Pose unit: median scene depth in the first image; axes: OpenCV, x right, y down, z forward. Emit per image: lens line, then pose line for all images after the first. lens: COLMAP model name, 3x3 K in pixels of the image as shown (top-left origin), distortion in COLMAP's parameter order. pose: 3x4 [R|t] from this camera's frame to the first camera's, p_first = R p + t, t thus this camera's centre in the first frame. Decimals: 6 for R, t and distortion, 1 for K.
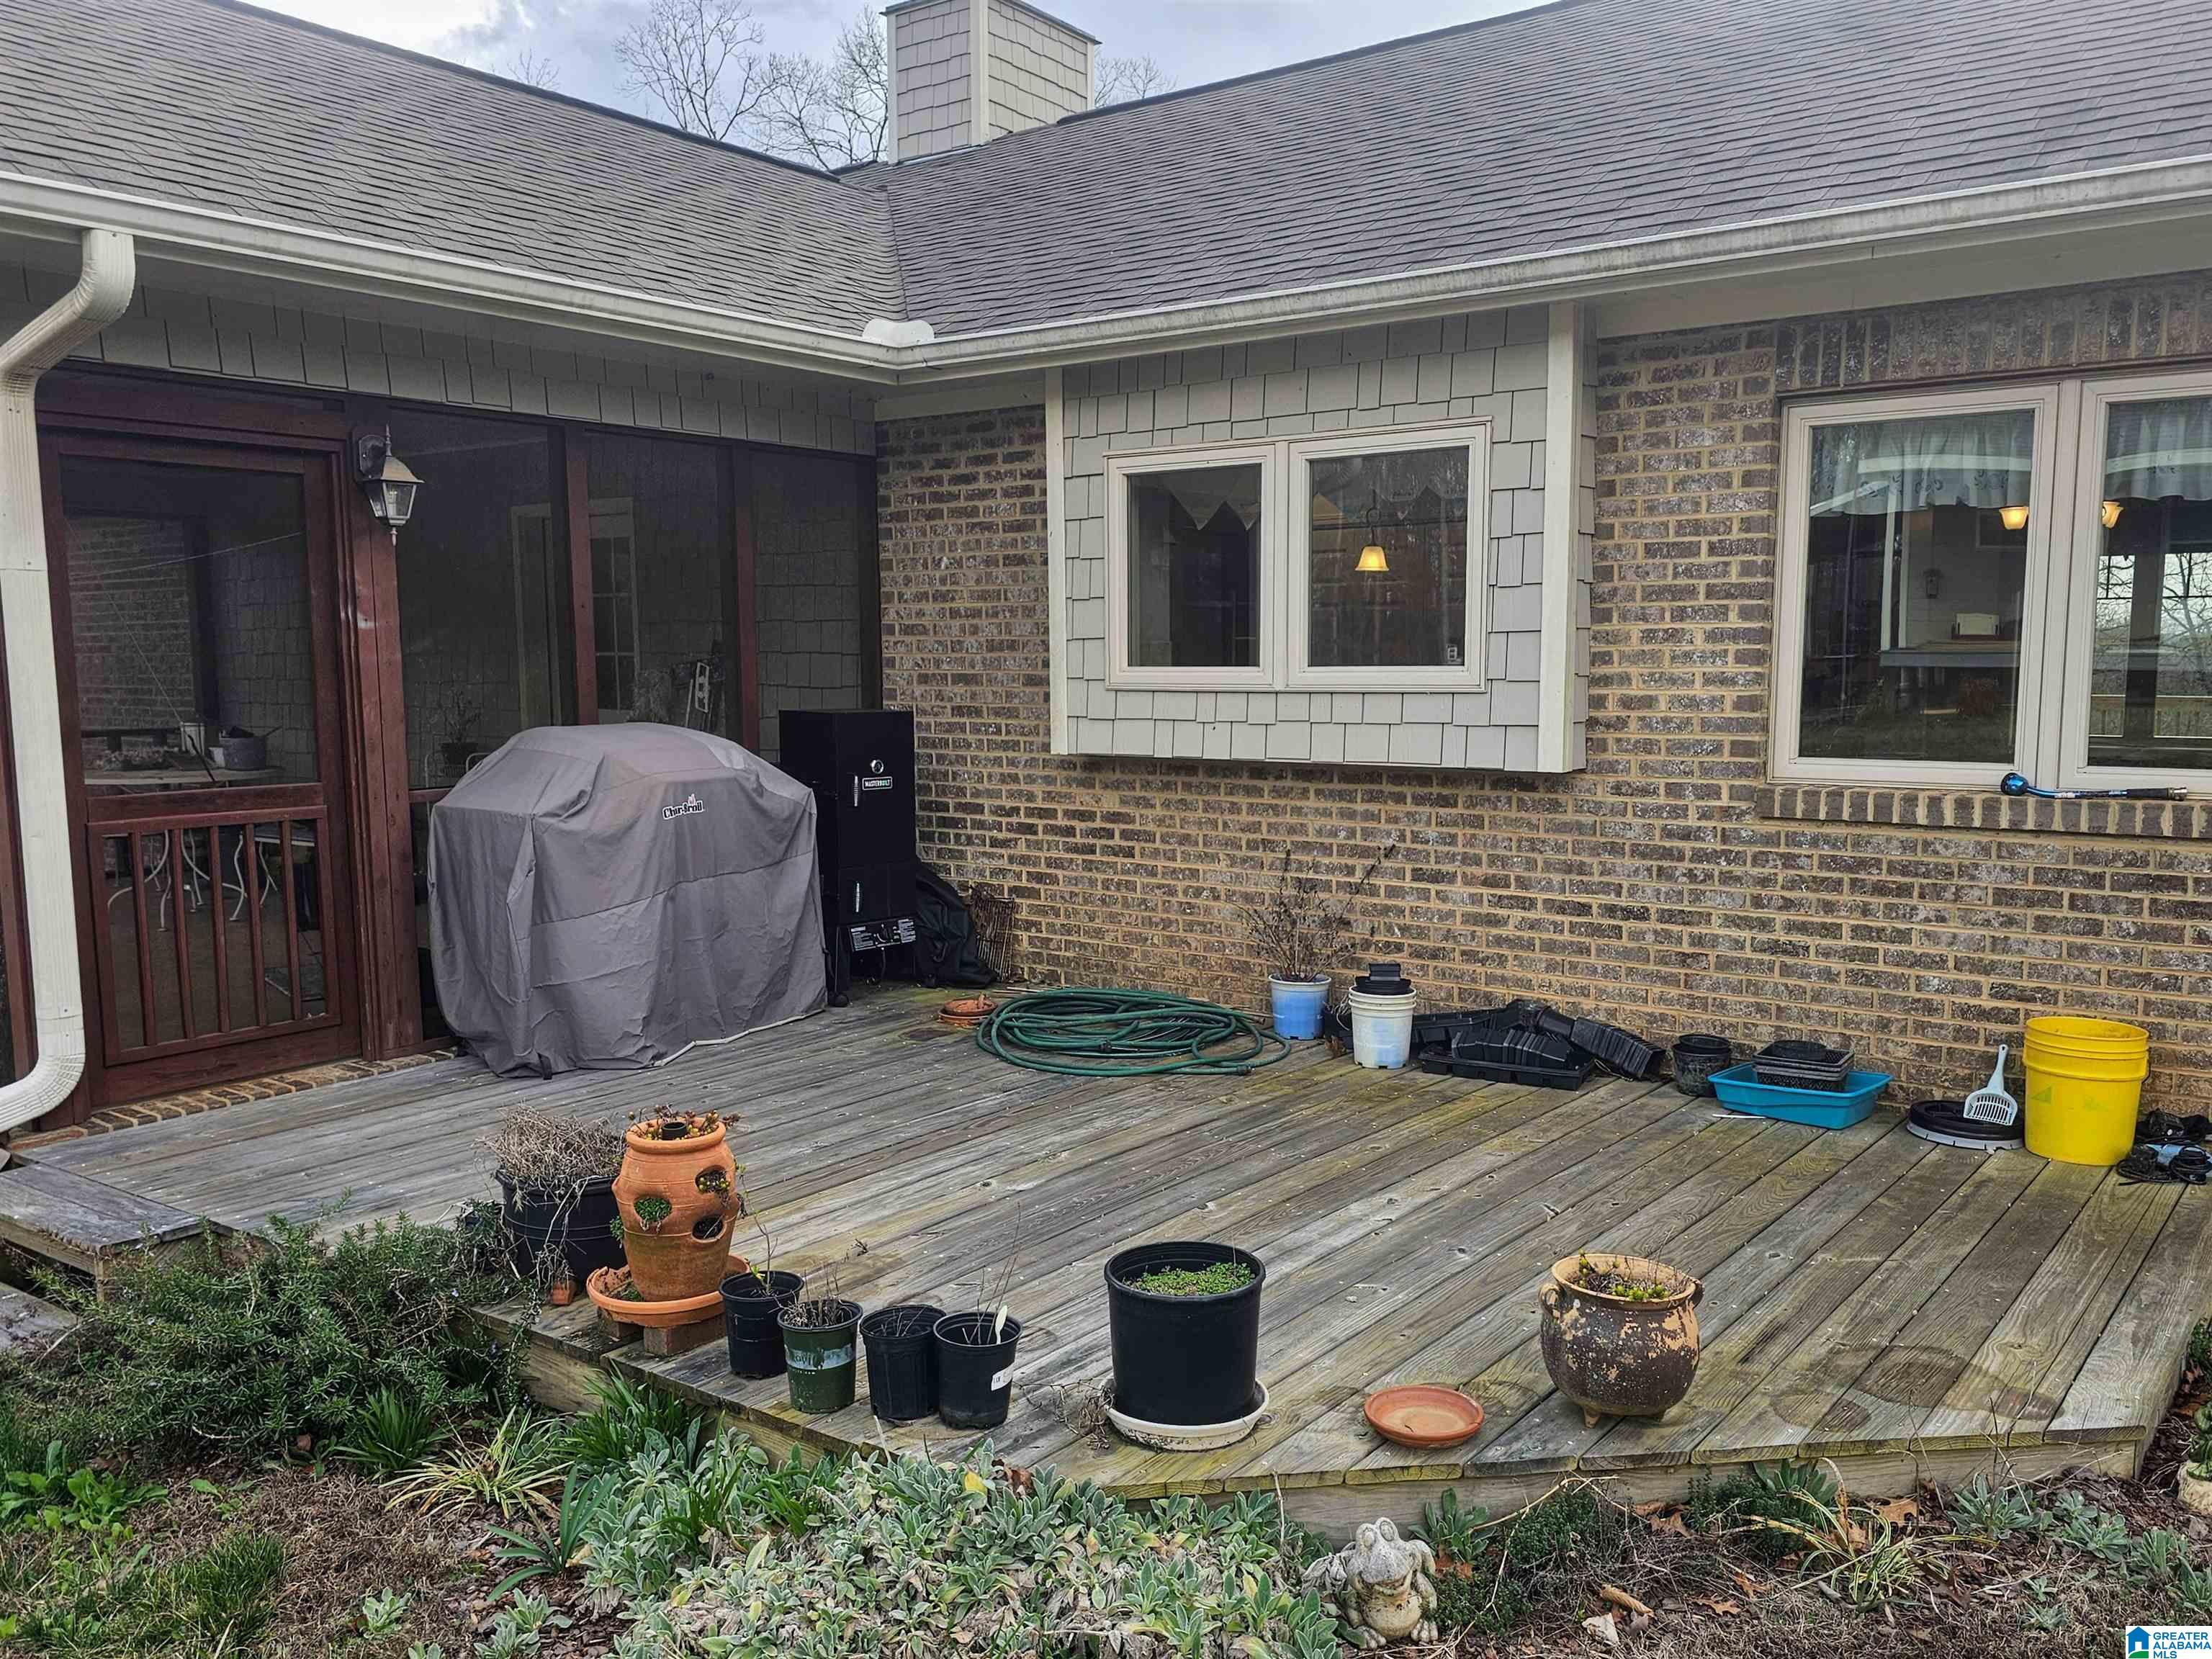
lens RADIAL K [[1797.5, 0, 1172.6], [0, 1797.5, 833.6], [0, 0, 1]] dist [0.049363, -0.001698]
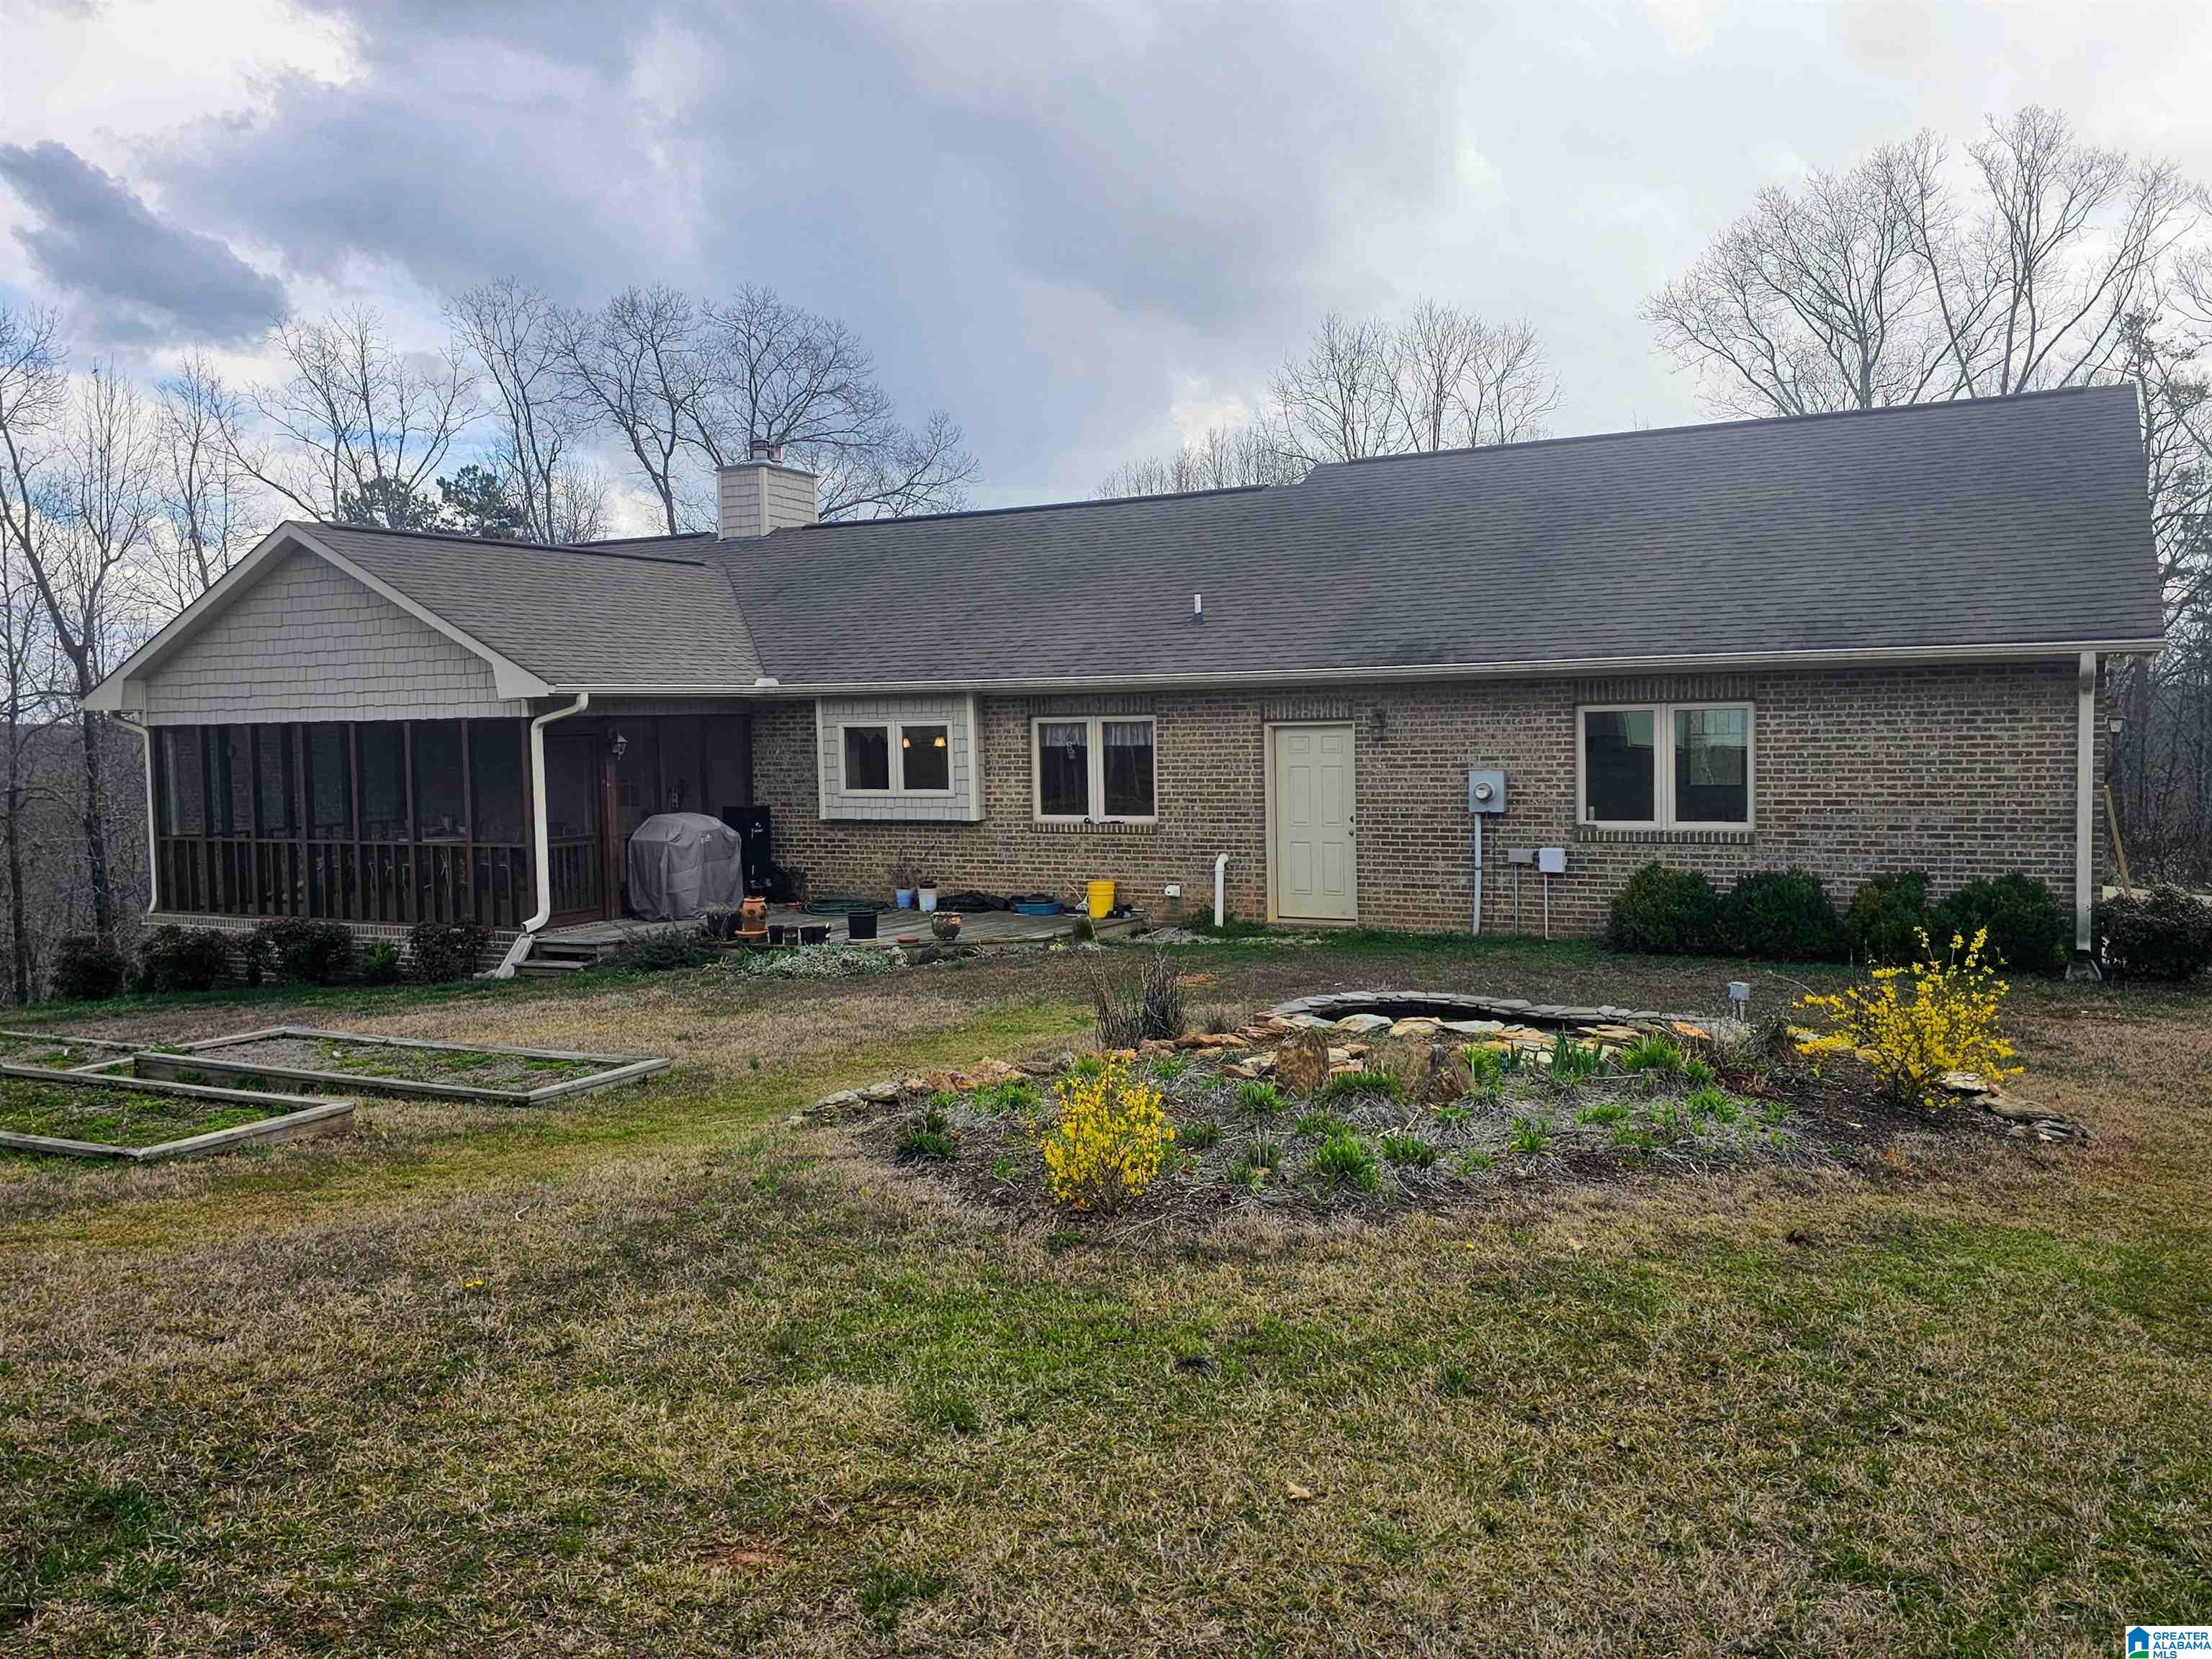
lens RADIAL K [[1797.5, 0, 1172.6], [0, 1797.5, 833.6], [0, 0, 1]] dist [0.049363, -0.001698]
pose [[0.986553, -0.026038, 0.161354, 0.028914], [0.031597, 0.998989, -0.031982, 0.103909], [-0.160358, 0.036650, 0.986378, -2.263773]]
